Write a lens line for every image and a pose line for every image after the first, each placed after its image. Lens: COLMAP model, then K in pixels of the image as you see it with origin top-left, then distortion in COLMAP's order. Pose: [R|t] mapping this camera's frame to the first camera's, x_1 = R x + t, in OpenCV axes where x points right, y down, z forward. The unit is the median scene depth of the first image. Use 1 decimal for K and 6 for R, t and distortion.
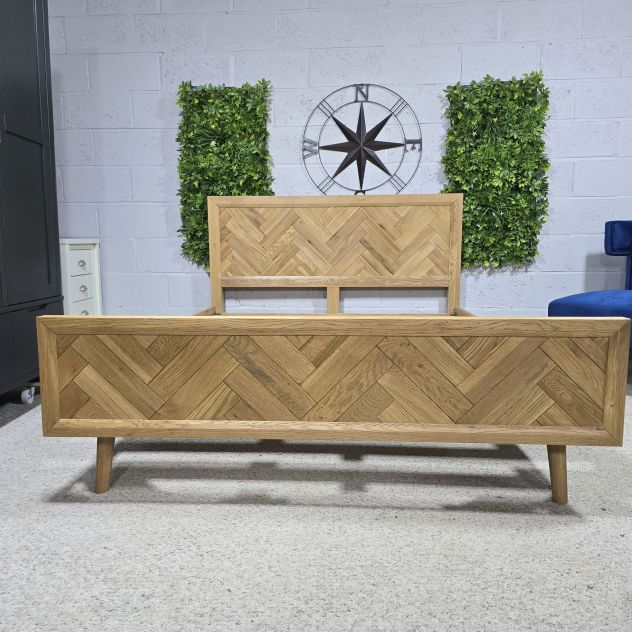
lens RADIAL K [[558.9, 0, 316.0], [0, 558.9, 316.0], [0, 0, 1]] dist [0.132763, -0.221140]
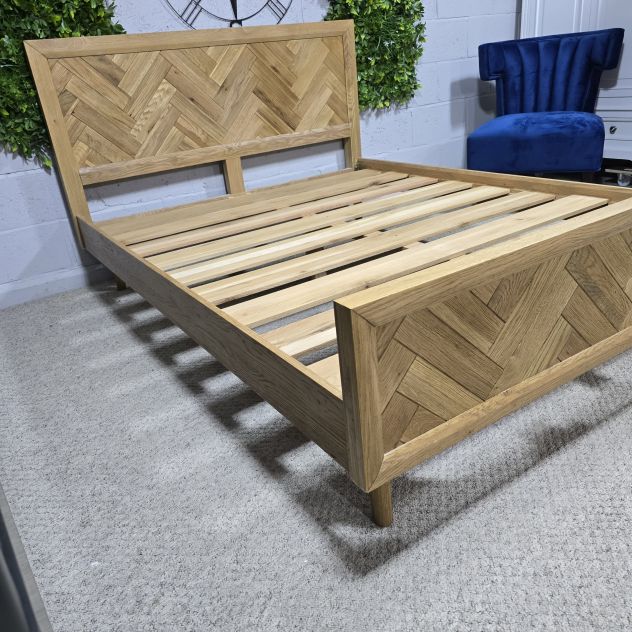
lens RADIAL K [[563.9, 0, 327.6], [0, 563.9, 314.1], [0, 0, 1]] dist [0.063790, -0.060661]
pose [[0.801678, -0.308310, 0.512110, -0.338671], [0.165984, 0.937847, 0.304782, -0.067920], [-0.574248, -0.159335, 0.803026, 0.257287]]
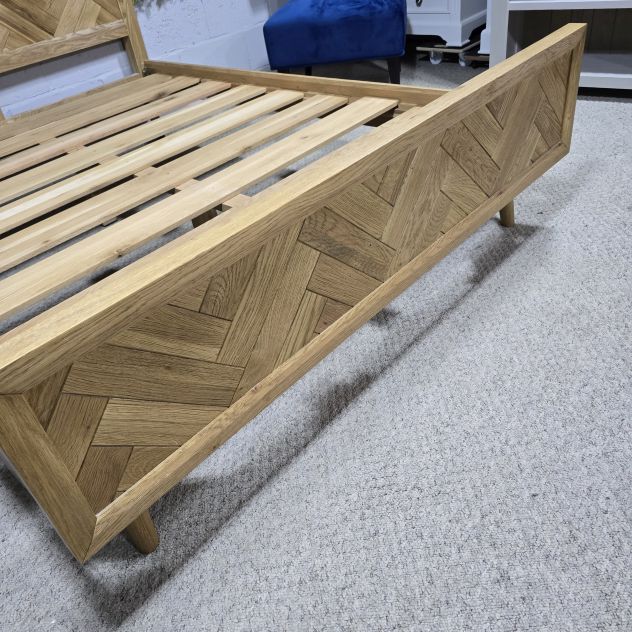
lens RADIAL K [[564.9, 0, 314.7], [0, 564.9, 301.4], [0, 0, 1]] dist [0.063419, -0.062132]
pose [[0.633451, -0.519134, 0.573794, -0.231364], [0.229801, 0.834301, 0.501132, -0.081828], [-0.738872, -0.185584, 0.647786, 0.253991]]
